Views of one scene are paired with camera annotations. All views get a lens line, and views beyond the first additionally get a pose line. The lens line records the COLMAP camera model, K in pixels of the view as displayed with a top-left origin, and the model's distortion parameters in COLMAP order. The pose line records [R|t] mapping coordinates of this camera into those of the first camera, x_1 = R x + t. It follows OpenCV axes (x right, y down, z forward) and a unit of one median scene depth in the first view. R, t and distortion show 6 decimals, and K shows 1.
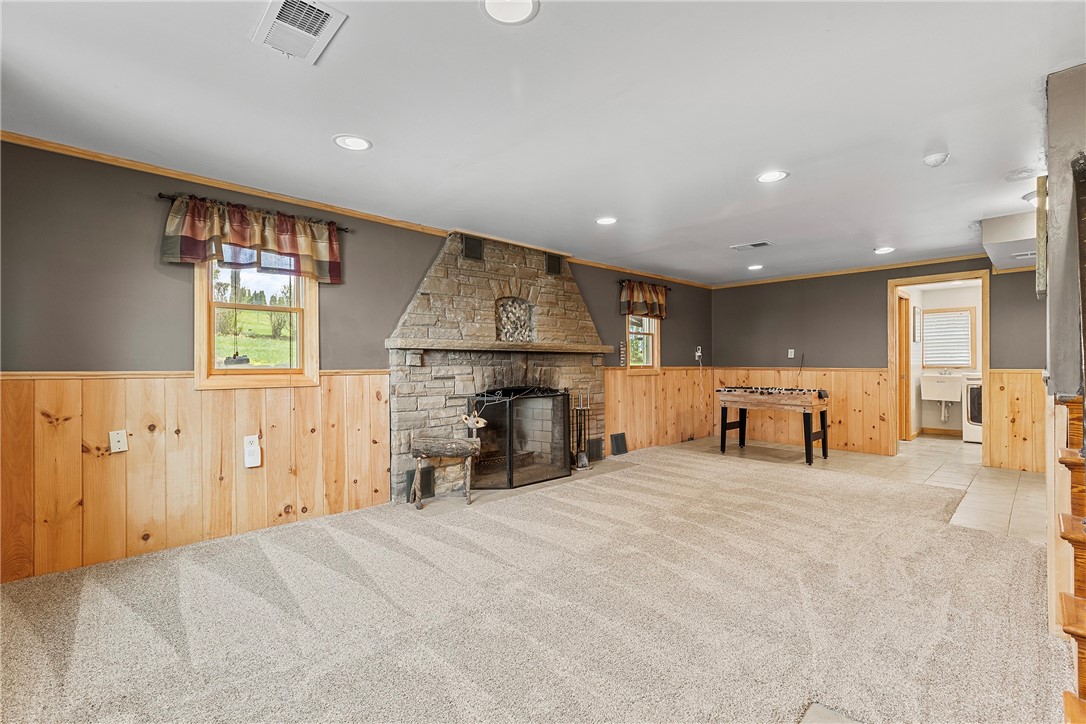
lens RADIAL K [[488.3, 0, 550.3], [0, 488.3, 366.0], [0, 0, 1]] dist [-0.001880, -0.000128]
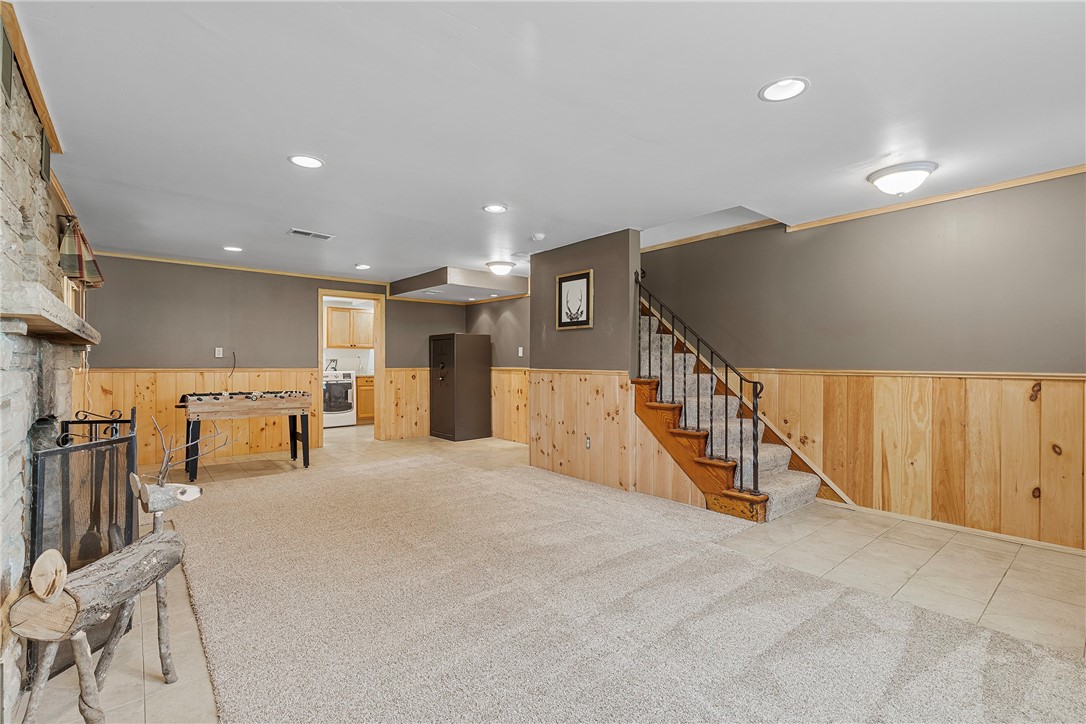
lens RADIAL K [[488.3, 0, 549.7], [0, 488.3, 357.8], [0, 0, 1]] dist [-0.001880, -0.000128]
pose [[0.064460, 0.012373, 0.997844, -0.407025], [0.003217, 0.999915, -0.012607, -0.003756], [-0.997915, 0.004022, 0.064415, 0.432965]]
